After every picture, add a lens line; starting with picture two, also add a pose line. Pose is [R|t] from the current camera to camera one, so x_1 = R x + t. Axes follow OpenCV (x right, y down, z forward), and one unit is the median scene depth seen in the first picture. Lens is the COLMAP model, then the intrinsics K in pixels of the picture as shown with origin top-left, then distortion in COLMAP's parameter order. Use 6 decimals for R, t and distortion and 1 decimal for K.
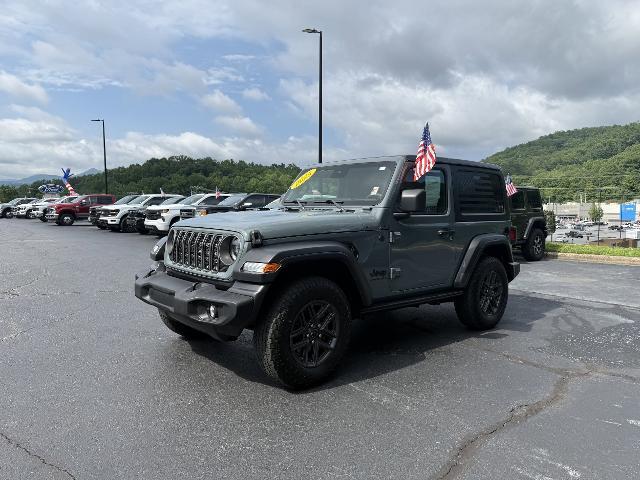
lens RADIAL K [[458.2, 0, 320.9], [0, 458.2, 227.8], [0, 0, 1]] dist [0.019230, -0.023049]
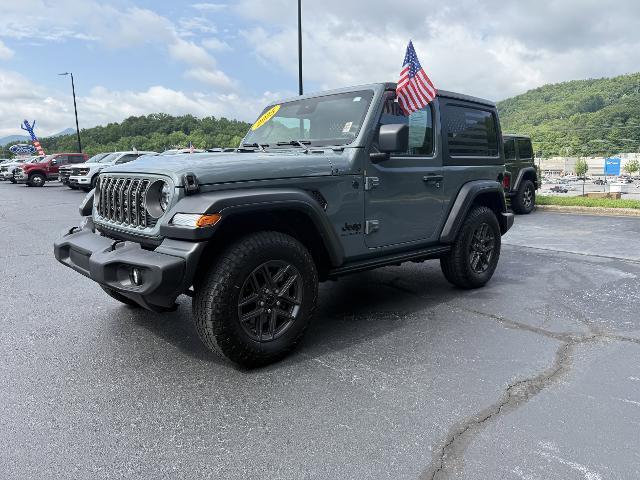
lens RADIAL K [[458.2, 0, 321.7], [0, 458.2, 241.1], [0, 0, 1]] dist [0.019230, -0.023049]
pose [[0.999385, -0.017364, 0.030470, 0.040846], [0.013655, 0.992923, 0.117976, 0.023140], [-0.032303, -0.117488, 0.992549, 0.150946]]
